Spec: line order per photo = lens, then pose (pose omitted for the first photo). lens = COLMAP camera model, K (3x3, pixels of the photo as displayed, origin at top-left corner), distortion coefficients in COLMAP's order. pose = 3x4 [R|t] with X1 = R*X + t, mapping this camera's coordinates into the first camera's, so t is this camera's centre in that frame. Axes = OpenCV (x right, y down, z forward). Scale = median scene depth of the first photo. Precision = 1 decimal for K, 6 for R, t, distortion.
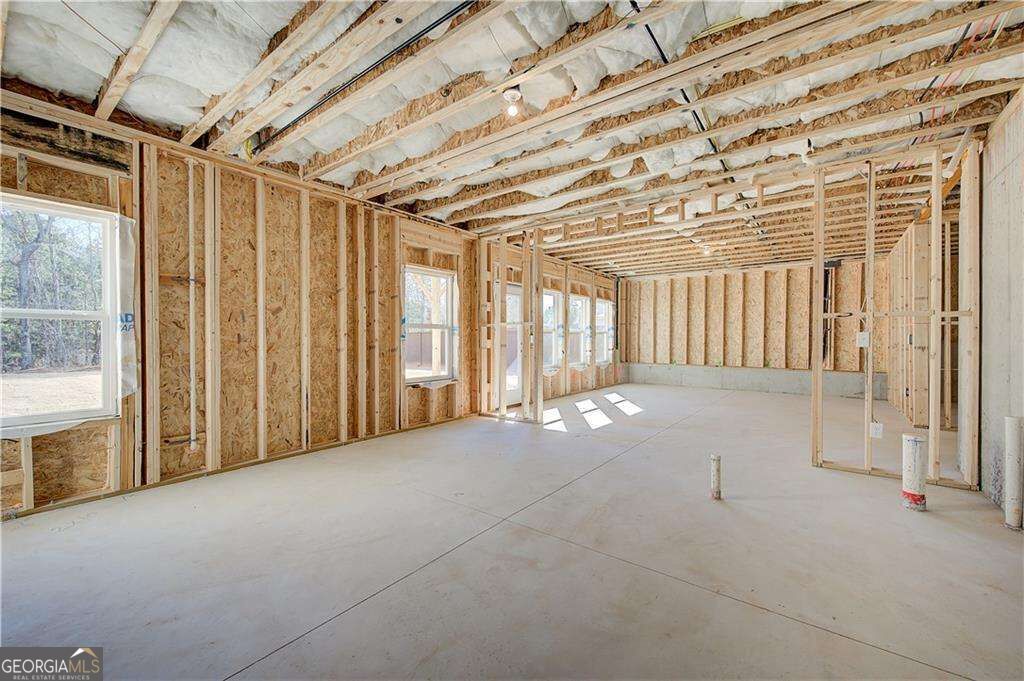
lens RADIAL K [[409.1, 0, 513.8], [0, 409.1, 341.5], [0, 0, 1]] dist [0.001860, -0.000425]
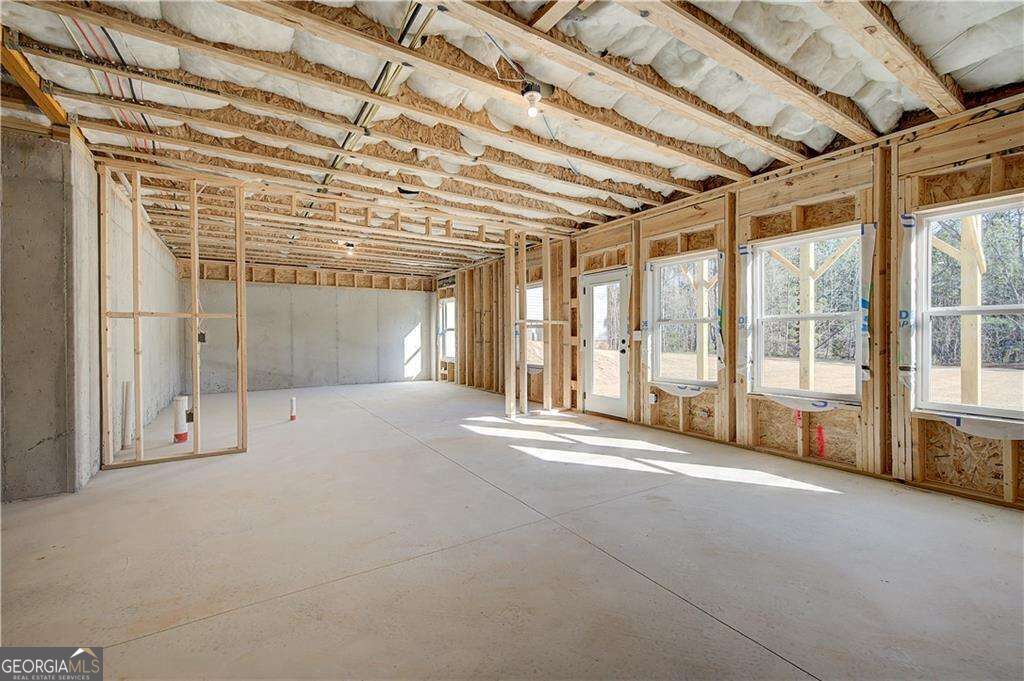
lens RADIAL K [[409.1, 0, 514.9], [0, 409.1, 338.1], [0, 0, 1]] dist [0.001860, -0.000425]
pose [[-0.365540, 0.005399, -0.930780, 0.753353], [-0.003440, 0.999969, 0.007151, -0.007284], [0.930789, 0.005816, -0.365510, 1.021225]]
